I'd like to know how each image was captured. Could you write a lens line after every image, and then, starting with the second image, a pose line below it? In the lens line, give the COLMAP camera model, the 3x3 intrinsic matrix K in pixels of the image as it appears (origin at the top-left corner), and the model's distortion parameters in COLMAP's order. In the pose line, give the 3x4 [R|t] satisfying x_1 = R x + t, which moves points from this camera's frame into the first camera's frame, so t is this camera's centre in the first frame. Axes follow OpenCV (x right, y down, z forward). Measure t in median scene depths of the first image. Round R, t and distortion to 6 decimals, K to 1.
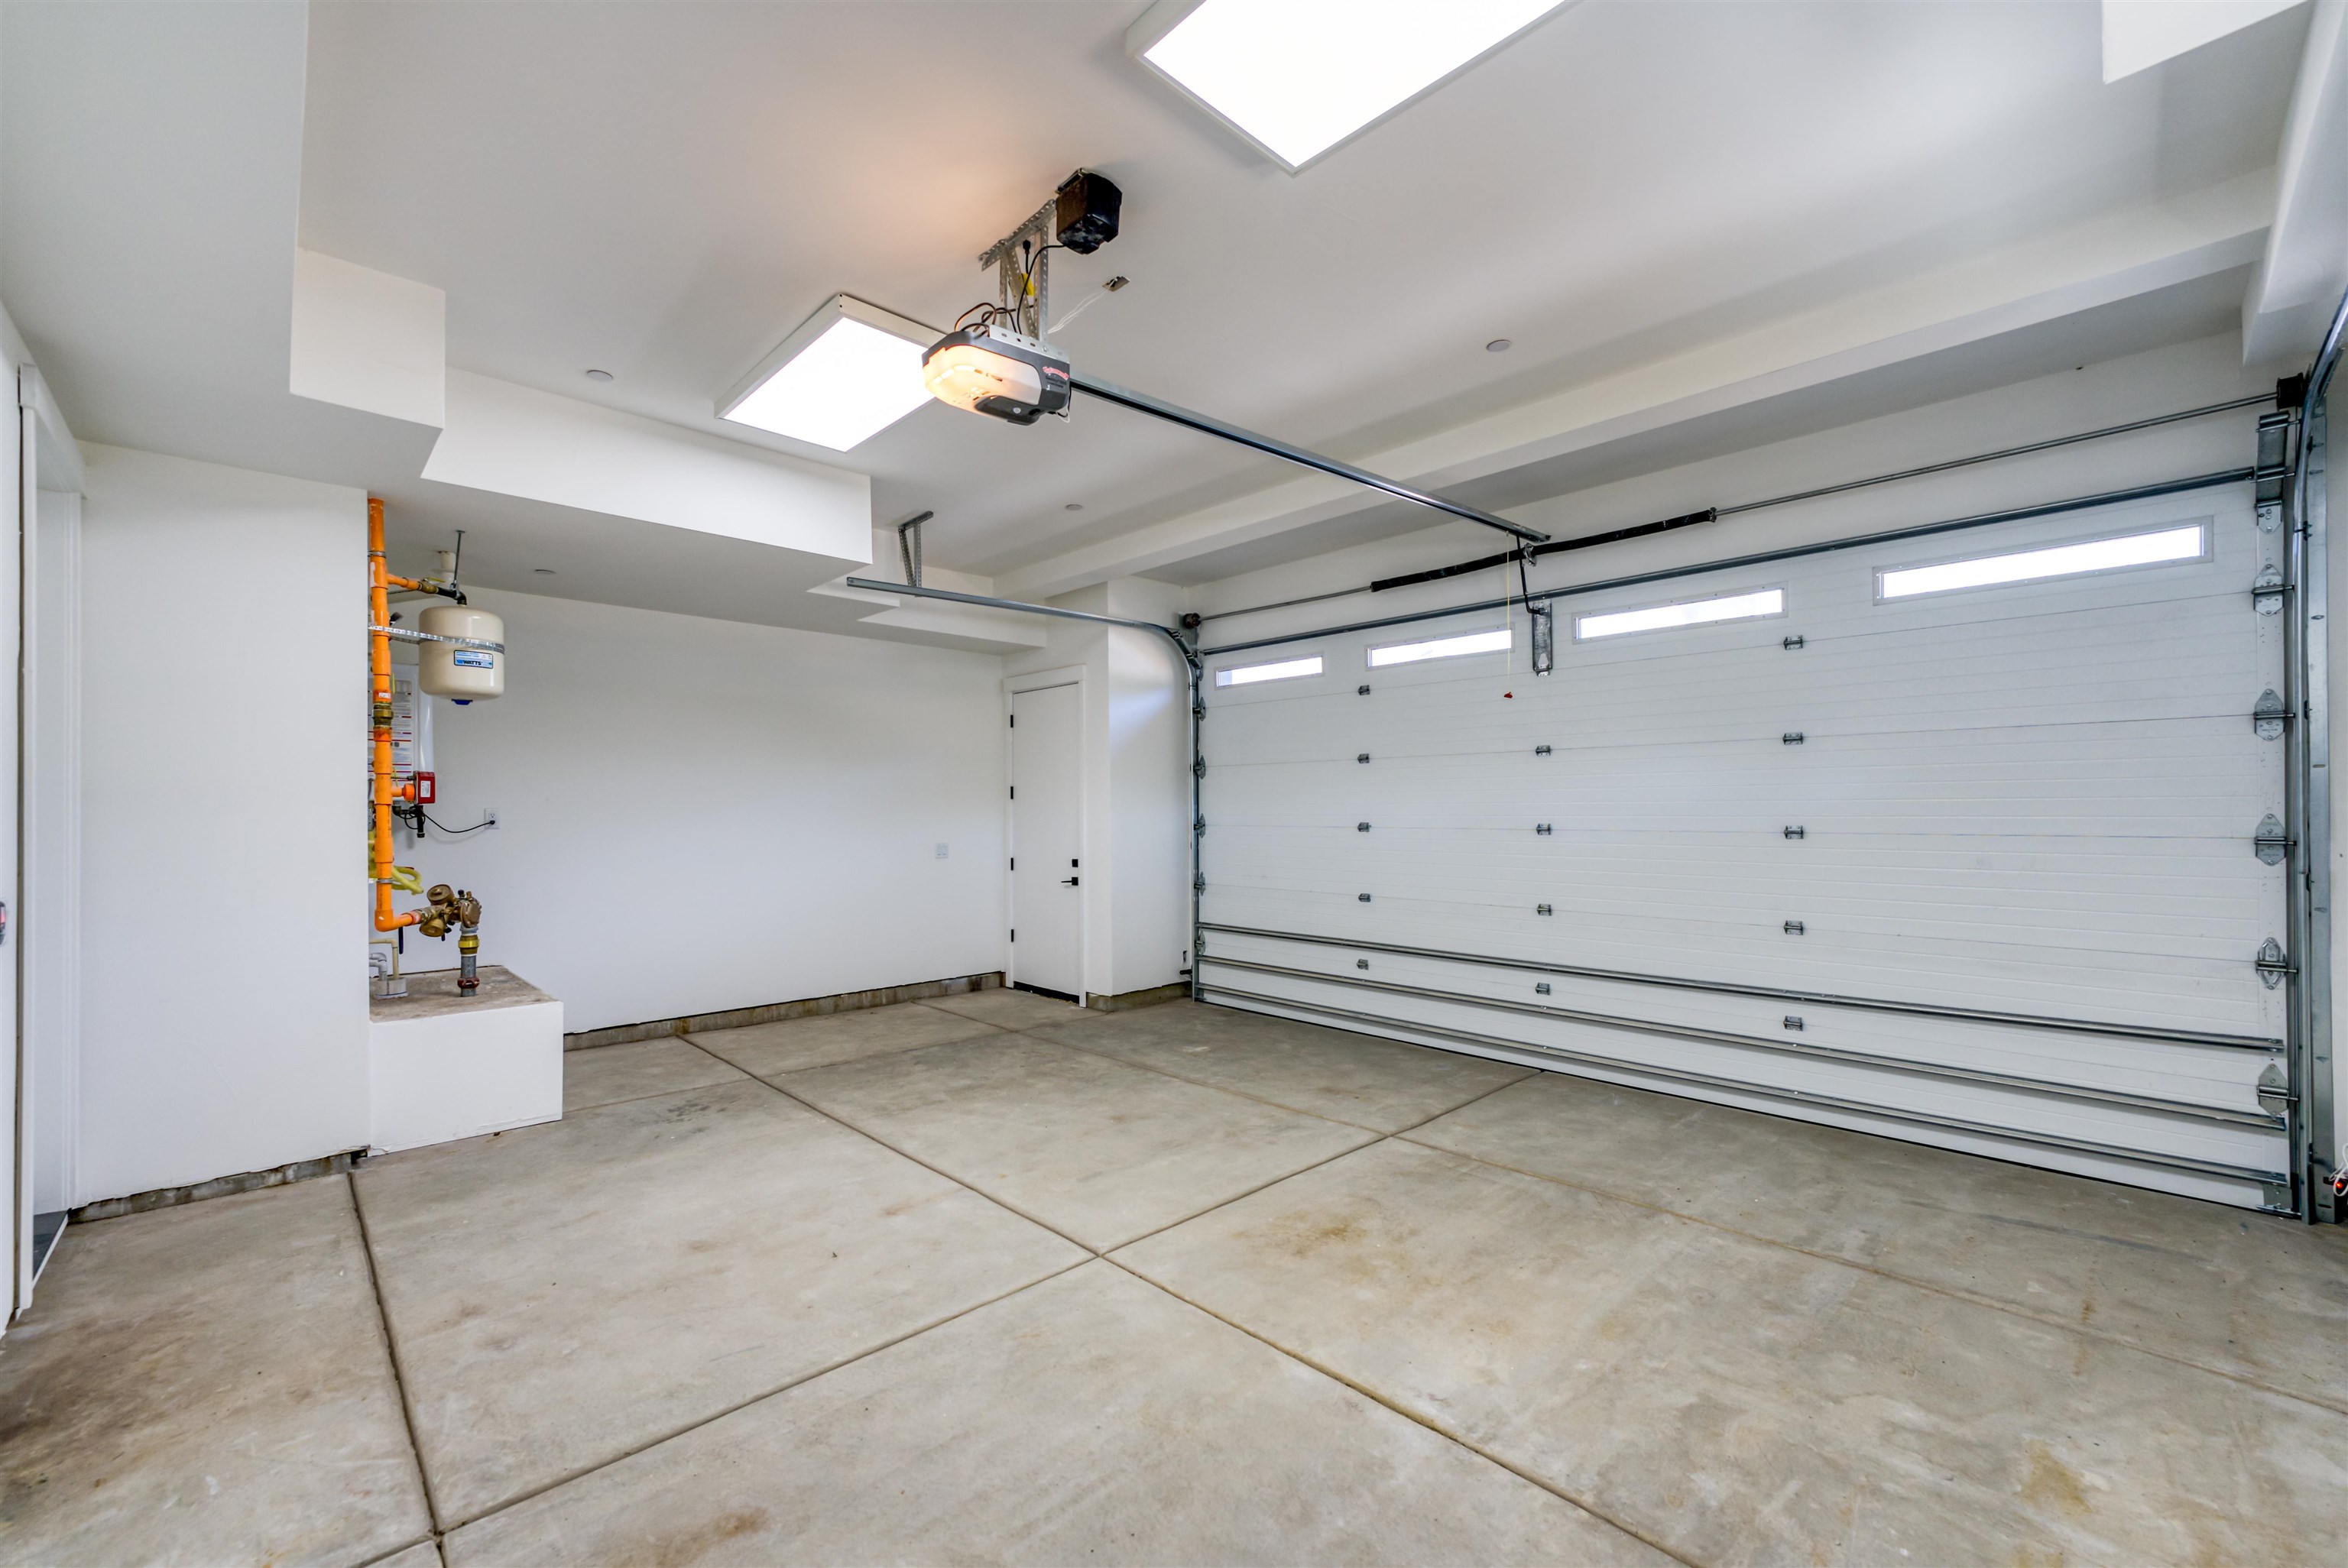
lens RADIAL K [[950.0, 0, 1167.4], [0, 950.0, 799.5], [0, 0, 1]] dist [-0.000449, 0.000585]
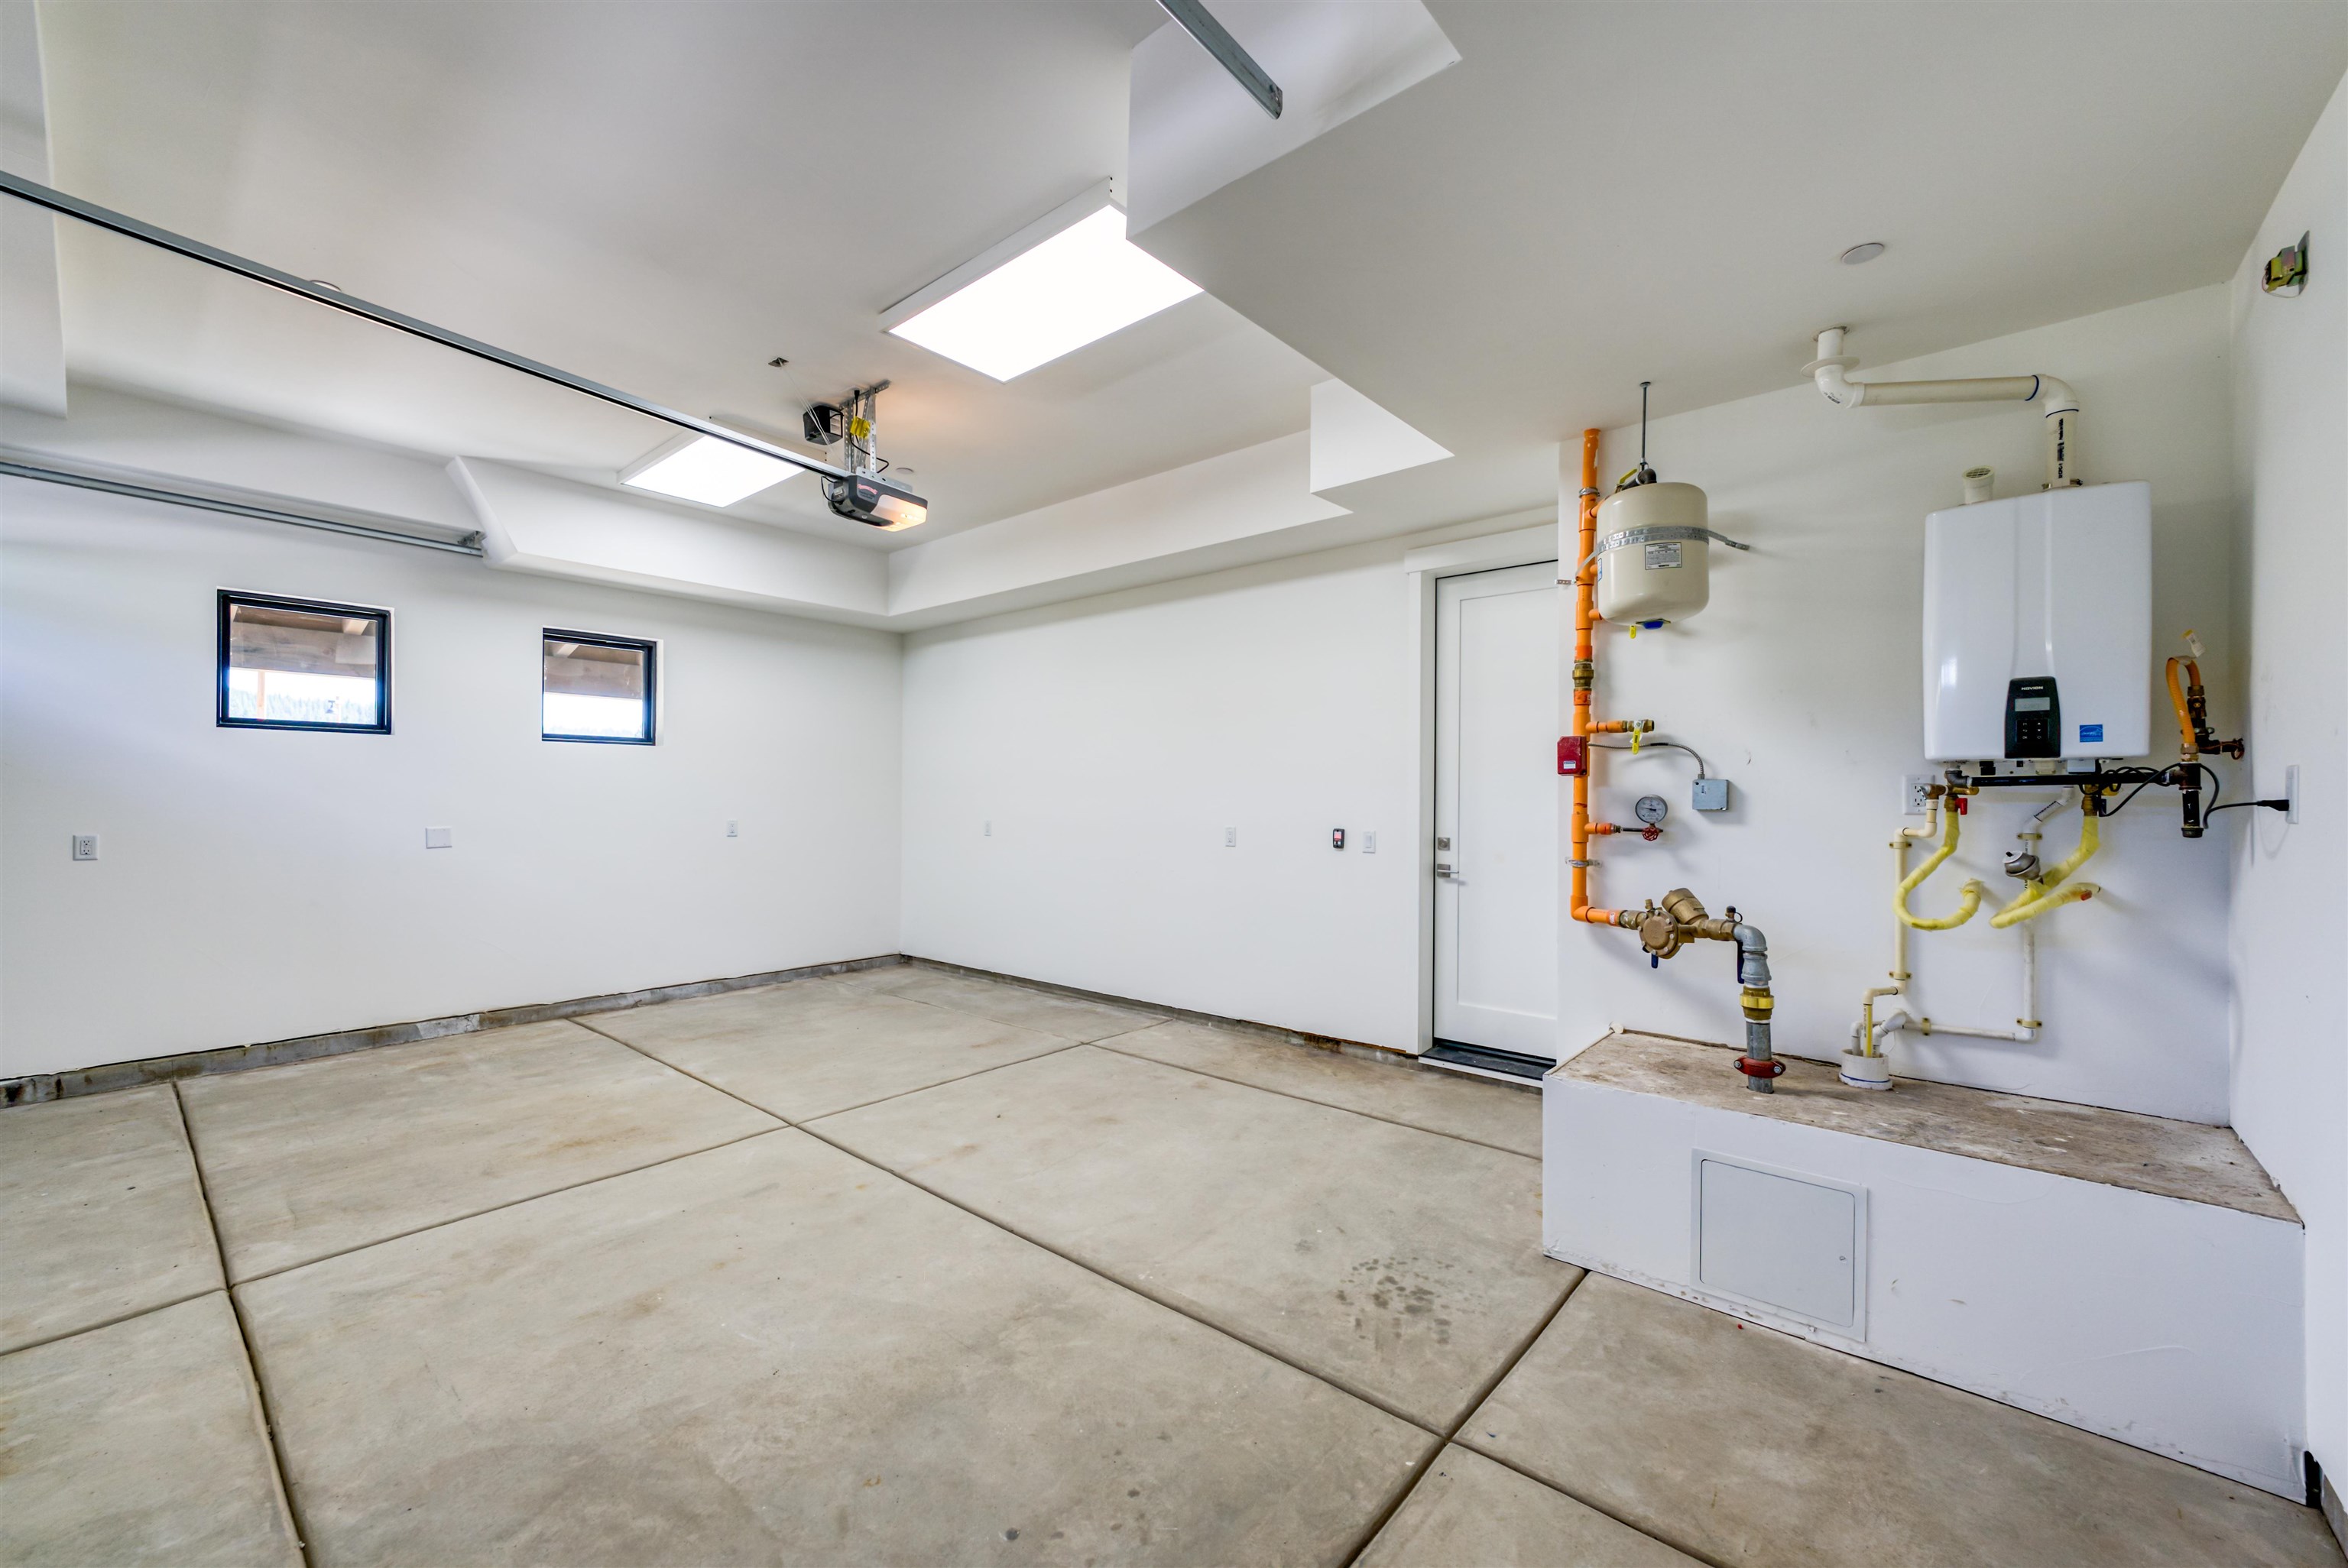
lens RADIAL K [[950.0, 0, 1167.4], [0, 950.0, 799.5], [0, 0, 1]] dist [-0.000449, 0.000585]
pose [[-0.996260, -0.000537, -0.086405, -0.421618], [0.000381, 0.999944, -0.010608, 0.041894], [0.086406, -0.010601, -0.996204, 2.113276]]
